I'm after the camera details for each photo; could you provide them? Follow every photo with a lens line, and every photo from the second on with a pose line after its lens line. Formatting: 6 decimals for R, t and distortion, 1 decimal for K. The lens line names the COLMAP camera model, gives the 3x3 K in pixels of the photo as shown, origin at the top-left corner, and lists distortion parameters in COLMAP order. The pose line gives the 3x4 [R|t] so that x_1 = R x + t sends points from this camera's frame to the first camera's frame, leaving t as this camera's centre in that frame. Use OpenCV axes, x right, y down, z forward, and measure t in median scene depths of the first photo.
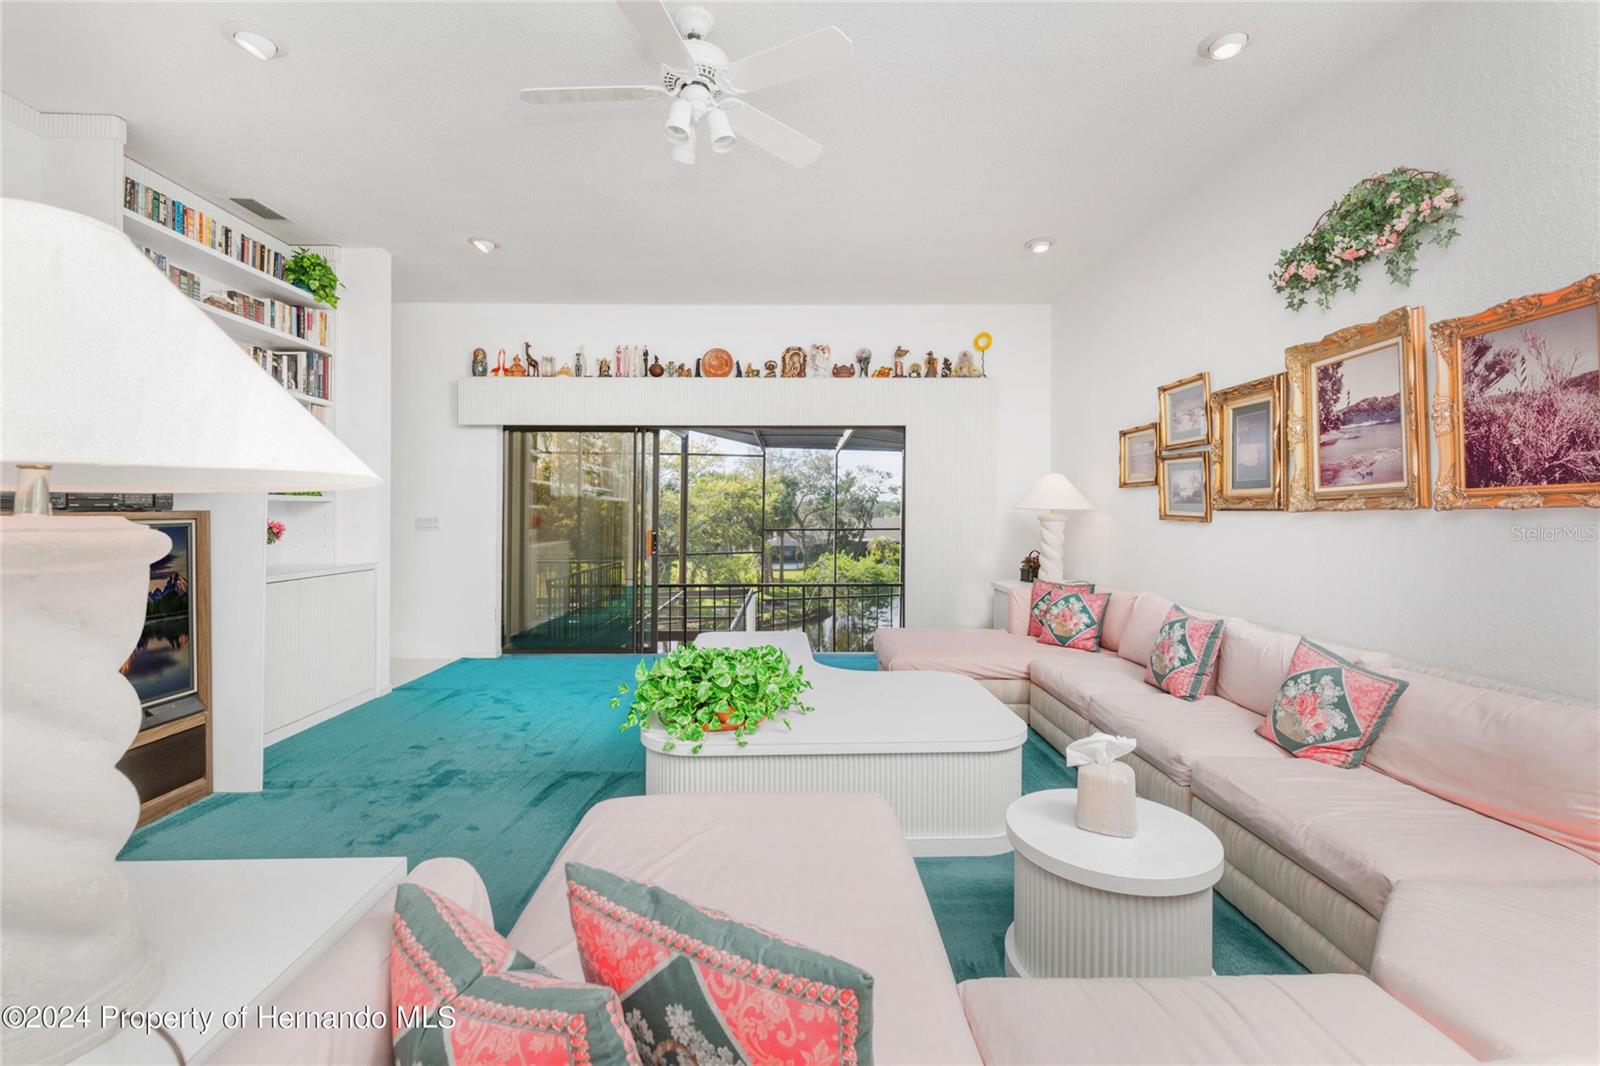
lens RADIAL K [[698.6, 0, 798.4], [0, 698.6, 504.1], [0, 0, 1]] dist [0.000636, 0.000102]
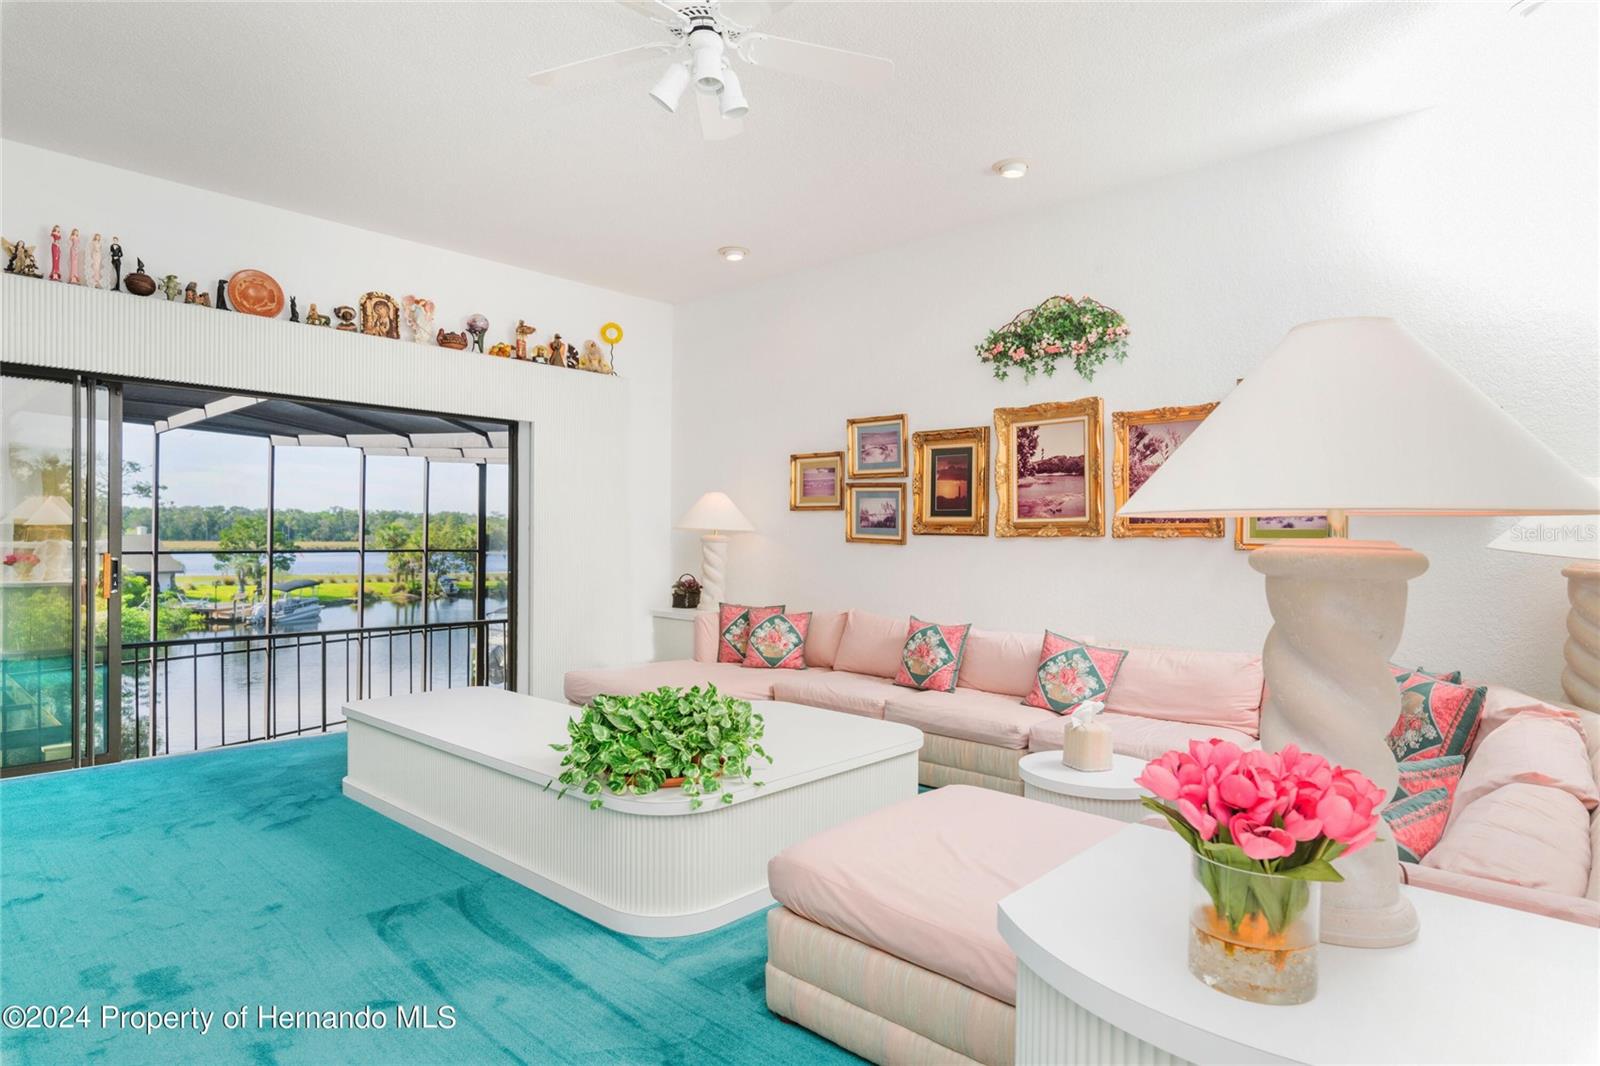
lens RADIAL K [[897.1, 0, 800.0], [0, 897.1, 533.0], [0, 0, 1]] dist [-0.002193, 0.000231]
pose [[0.688453, 0.013708, 0.725151, -0.724253], [-0.024593, 0.999688, 0.004451, 0.005462], [-0.724863, -0.020899, 0.688575, 0.126458]]
